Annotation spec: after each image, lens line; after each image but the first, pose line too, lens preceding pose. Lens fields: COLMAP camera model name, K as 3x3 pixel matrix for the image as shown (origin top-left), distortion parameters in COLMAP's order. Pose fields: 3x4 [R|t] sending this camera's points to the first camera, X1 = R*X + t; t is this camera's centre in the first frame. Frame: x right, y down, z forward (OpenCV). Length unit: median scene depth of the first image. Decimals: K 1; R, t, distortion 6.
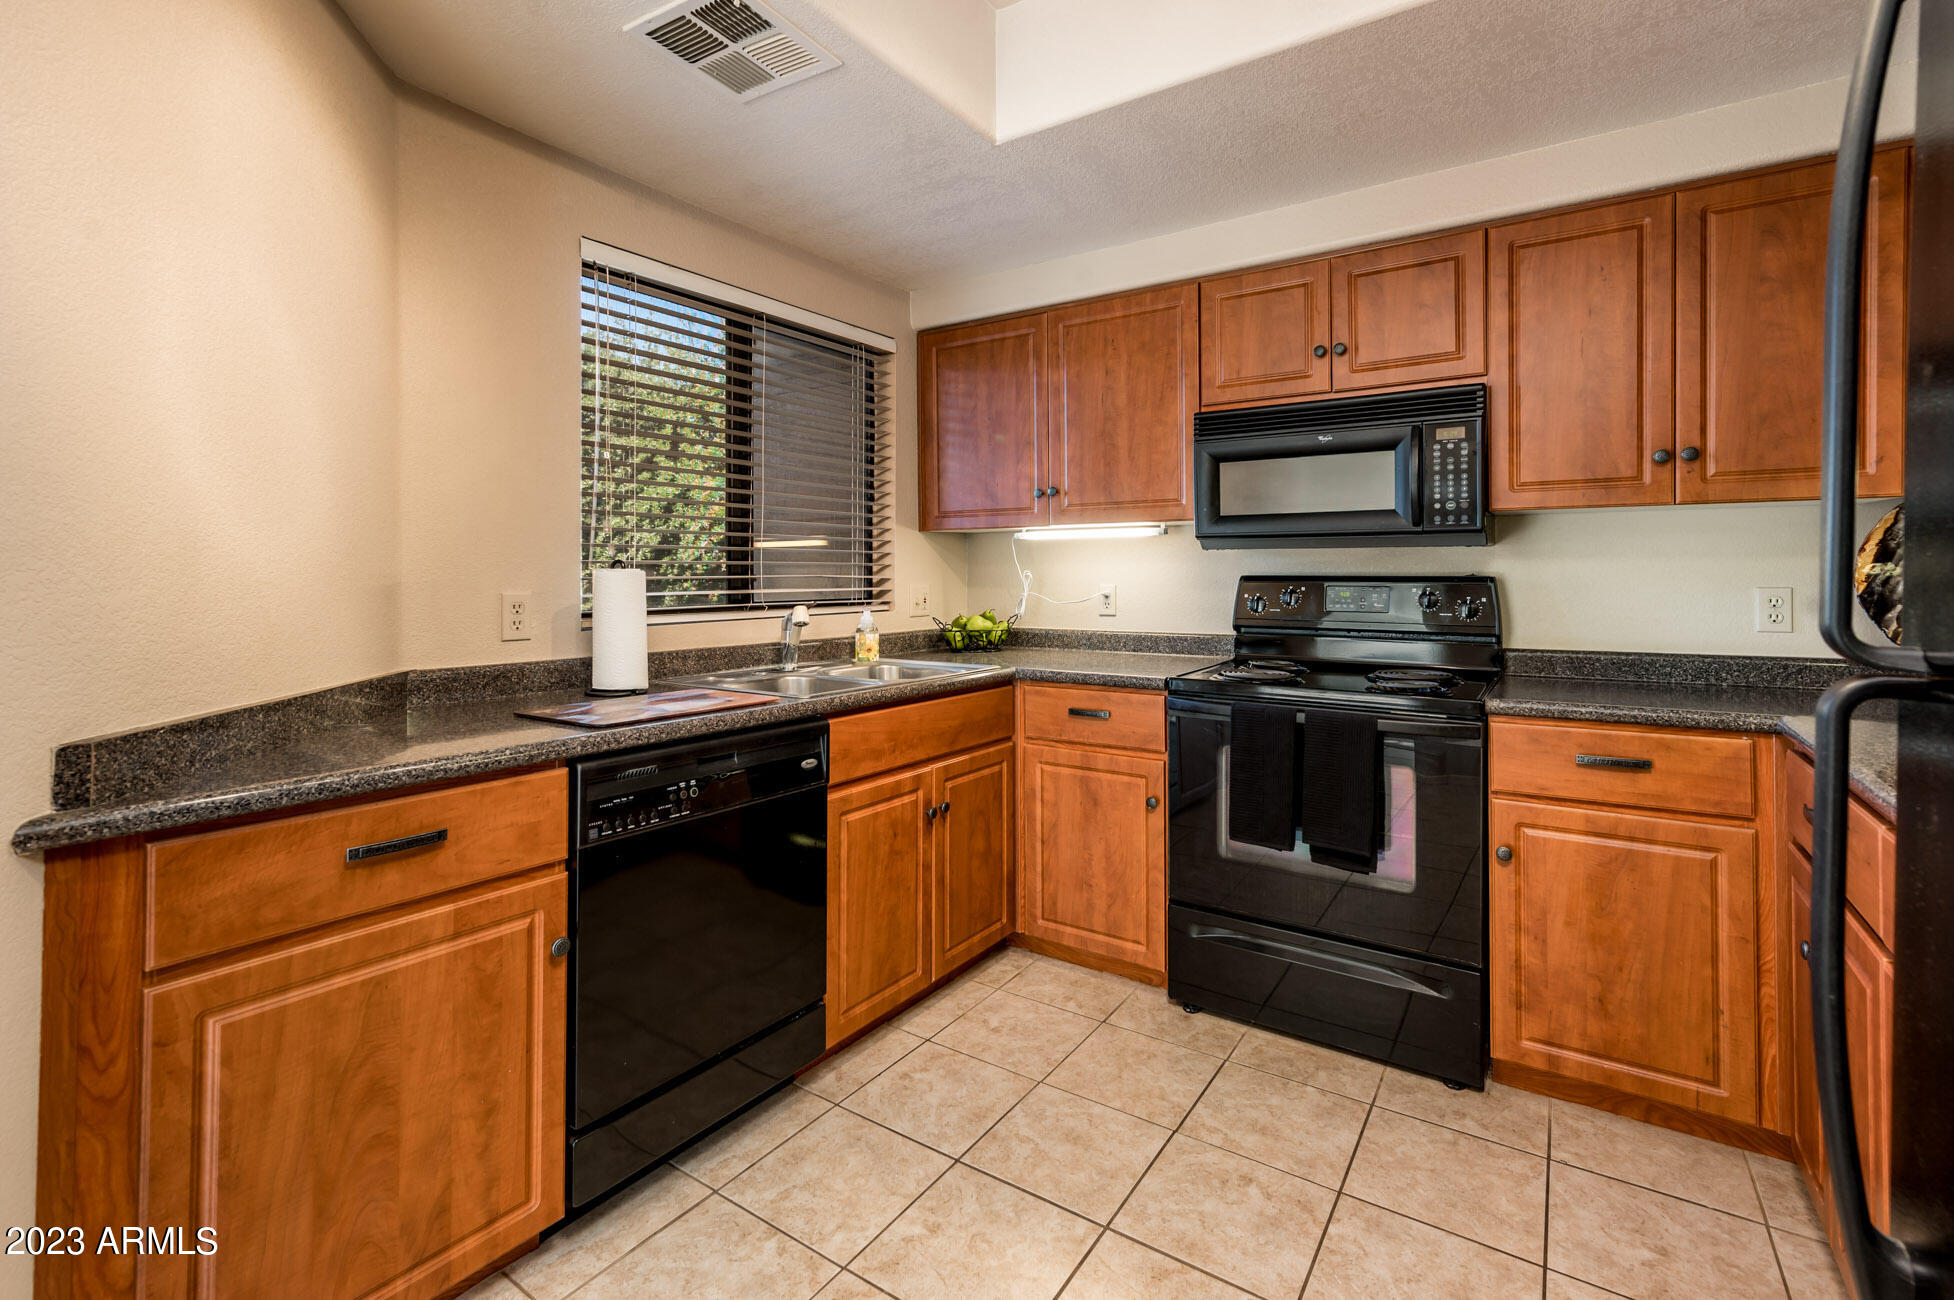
lens RADIAL K [[866.0, 0, 1000.6], [0, 866.0, 575.4], [0, 0, 1]] dist [0.002250, 0.001213]
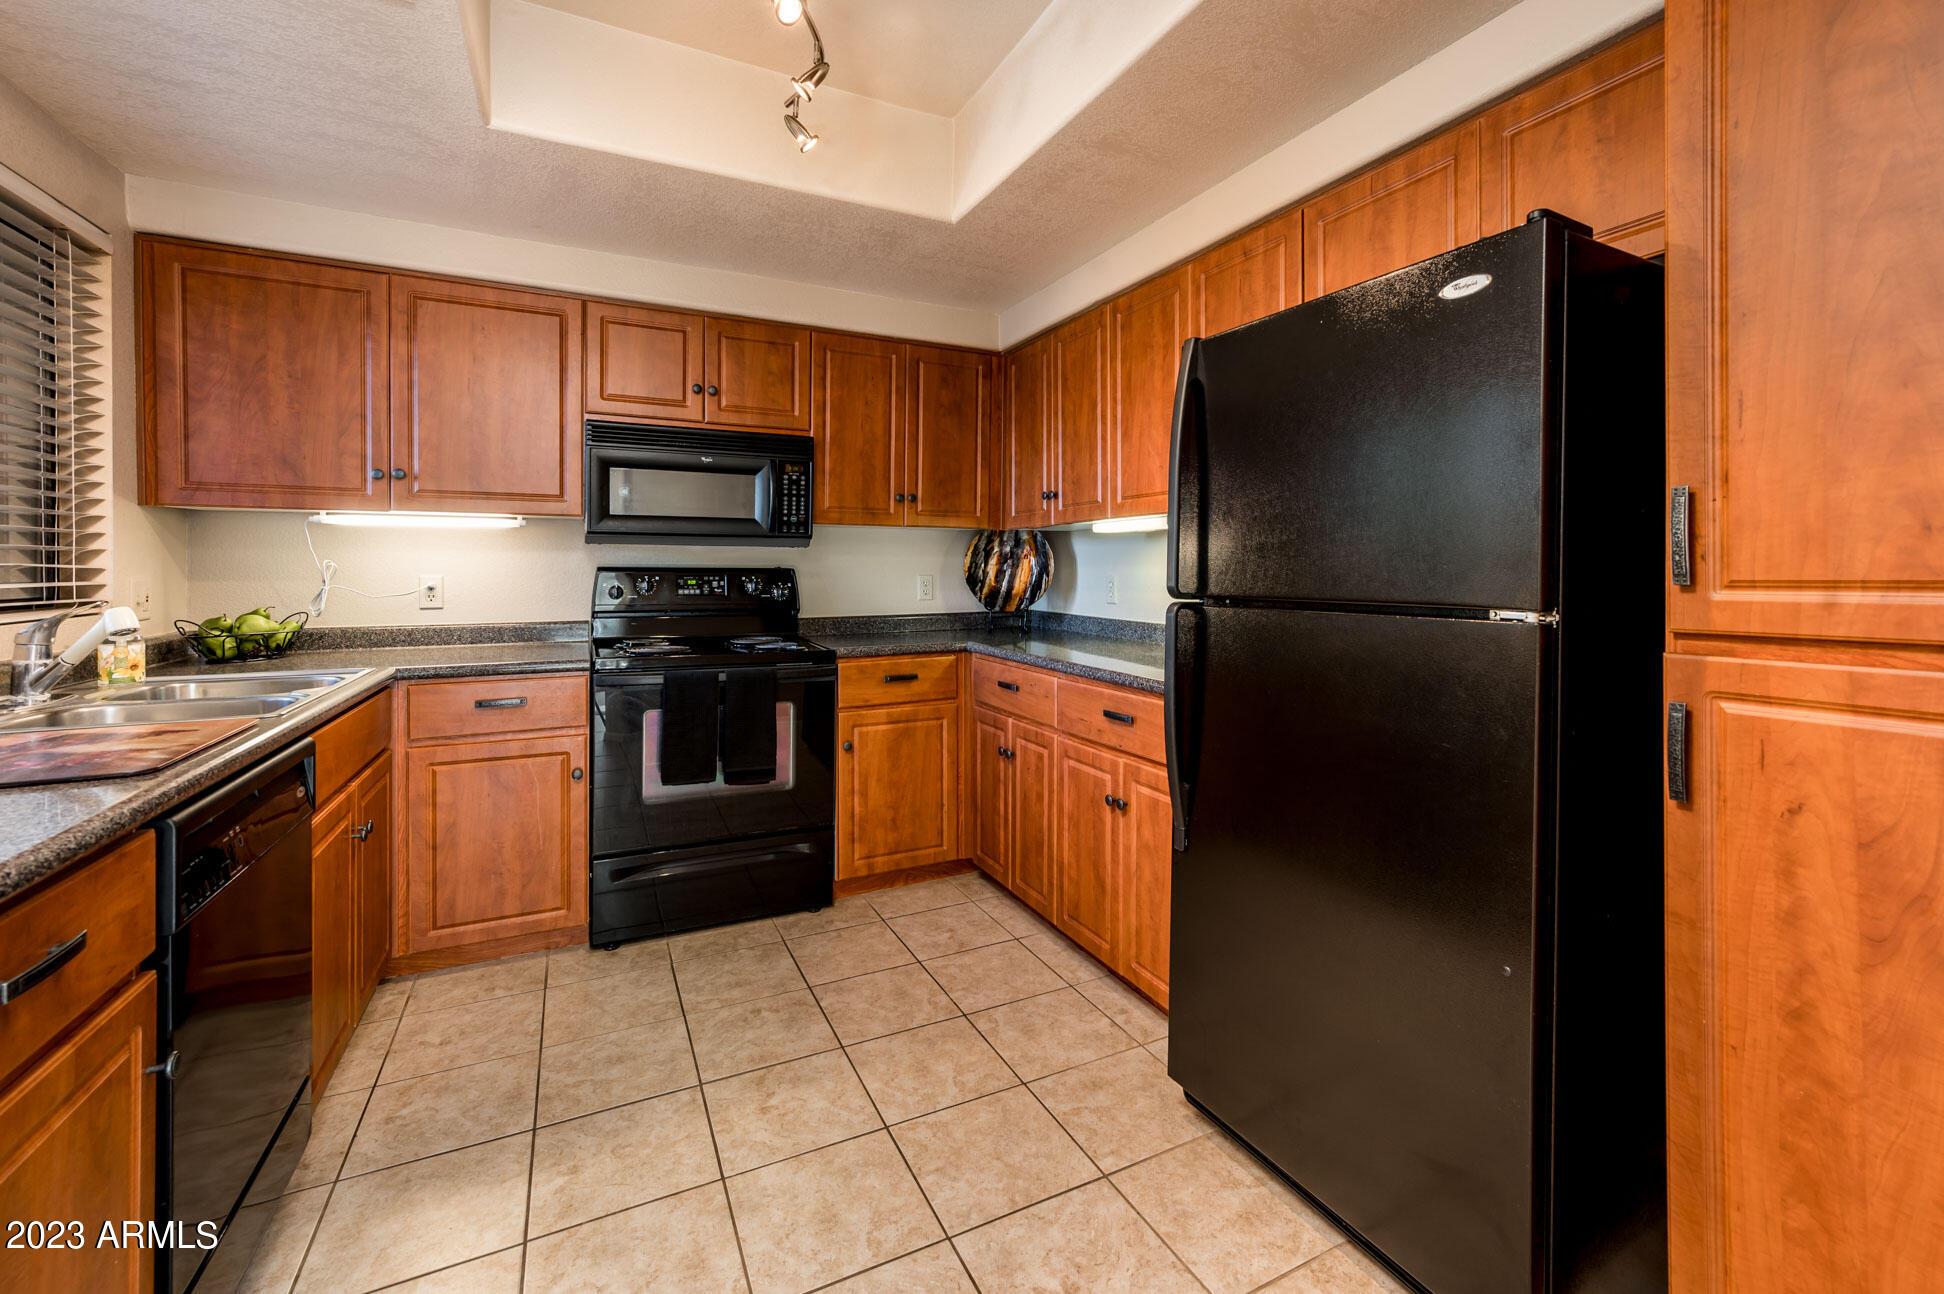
lens RADIAL K [[829.7, 0, 992.4], [0, 829.7, 578.6], [0, 0, 1]] dist [0.001775, 0.000611]
pose [[0.503055, -0.009633, 0.864201, -0.527533], [-0.004425, 0.999896, 0.013721, -0.001921], [-0.864243, -0.010726, 0.502960, 0.025347]]
